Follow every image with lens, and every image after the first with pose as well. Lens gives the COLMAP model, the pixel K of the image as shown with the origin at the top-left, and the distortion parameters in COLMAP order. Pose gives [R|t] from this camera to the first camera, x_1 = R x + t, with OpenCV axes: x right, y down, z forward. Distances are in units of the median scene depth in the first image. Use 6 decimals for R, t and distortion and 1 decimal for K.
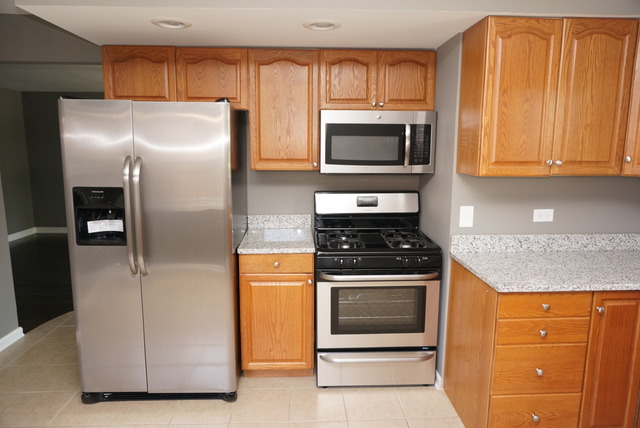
lens RADIAL K [[425.5, 0, 322.8], [0, 425.5, 211.6], [0, 0, 1]] dist [-0.041721, 0.023615]
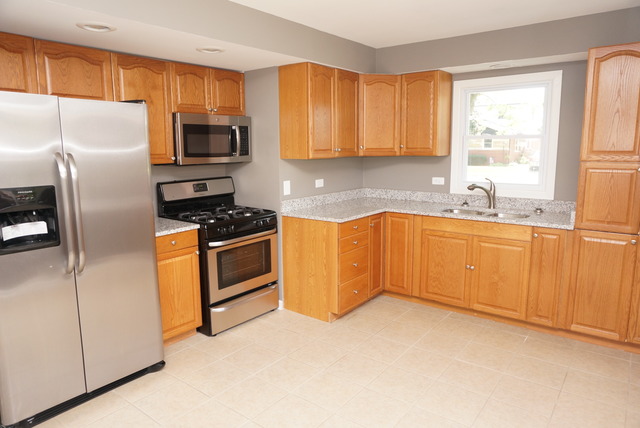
lens RADIAL K [[425.5, 0, 322.9], [0, 425.5, 212.9], [0, 0, 1]] dist [-0.041721, 0.023615]
pose [[0.643060, -0.131087, 0.754513, -0.728591], [0.127965, 0.989782, 0.062900, 0.020912], [-0.755049, 0.056103, 0.653264, -0.082467]]
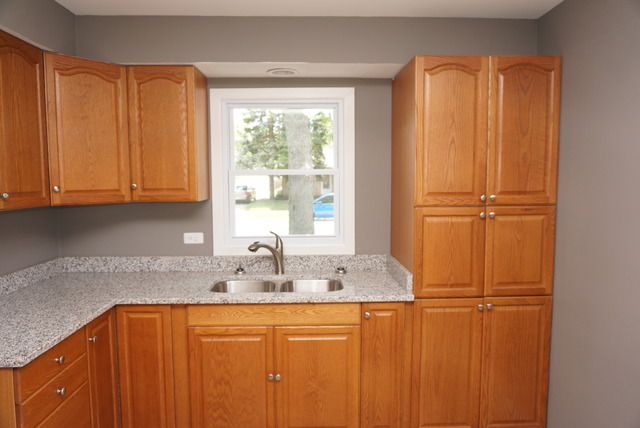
lens RADIAL K [[425.5, 0, 322.8], [0, 425.5, 214.6], [0, 0, 1]] dist [-0.041721, 0.023615]
pose [[0.011295, -0.089974, 0.995880, -0.224649], [0.154462, 0.984146, 0.087162, -0.045160], [-0.987934, 0.152842, 0.025014, 0.303357]]
